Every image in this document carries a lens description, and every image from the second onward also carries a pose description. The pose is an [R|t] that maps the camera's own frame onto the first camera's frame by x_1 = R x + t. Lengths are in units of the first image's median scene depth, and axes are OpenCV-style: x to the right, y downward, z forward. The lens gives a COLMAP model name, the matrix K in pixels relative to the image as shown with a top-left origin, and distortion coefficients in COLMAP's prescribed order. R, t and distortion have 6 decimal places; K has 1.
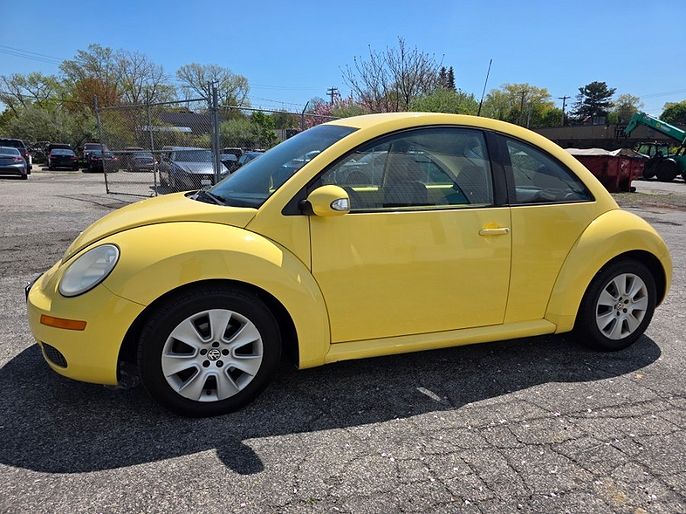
lens RADIAL K [[460.2, 0, 343.0], [0, 460.2, 257.0], [0, 0, 1]] dist [0.056046, -0.049849]
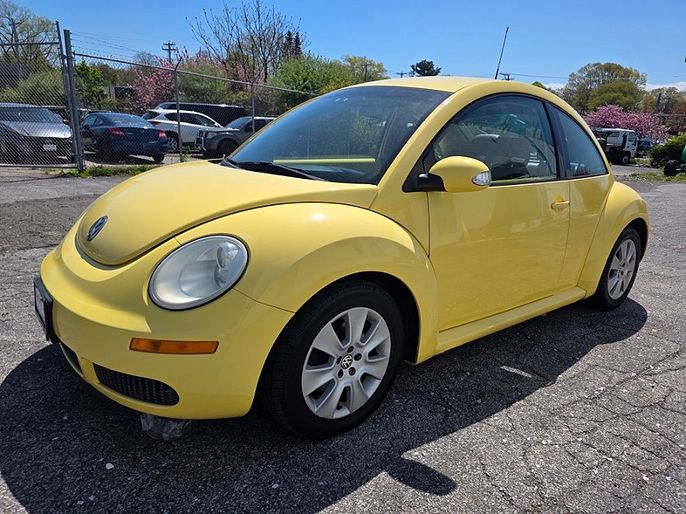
lens RADIAL K [[465.4, 0, 345.4], [0, 465.4, 260.6], [0, 0, 1]] dist [0.058546, -0.050037]
pose [[0.945605, -0.060839, 0.319577, -0.482064], [0.038879, 0.996451, 0.074657, -0.030105], [-0.322985, -0.058171, 0.944615, 0.192304]]
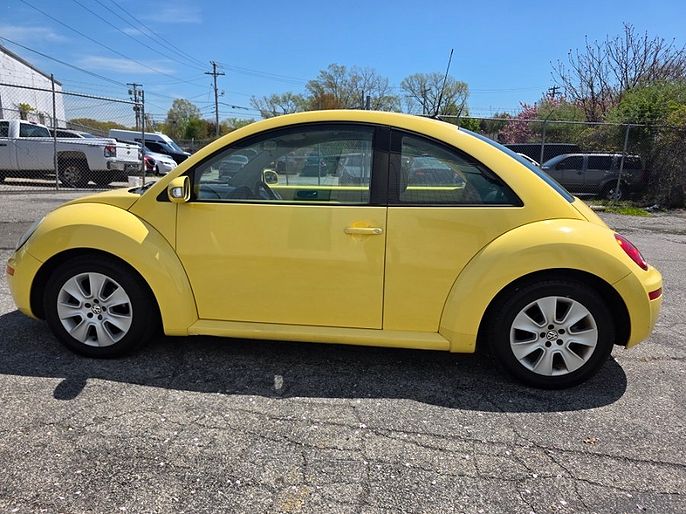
lens RADIAL K [[460.2, 0, 343.0], [0, 460.2, 257.0], [0, 0, 1]] dist [0.056046, -0.049849]
pose [[0.899078, 0.091370, -0.428148, 0.760051], [-0.096518, 0.995284, 0.009722, -0.006047], [0.427017, 0.032583, 0.903656, 0.124749]]
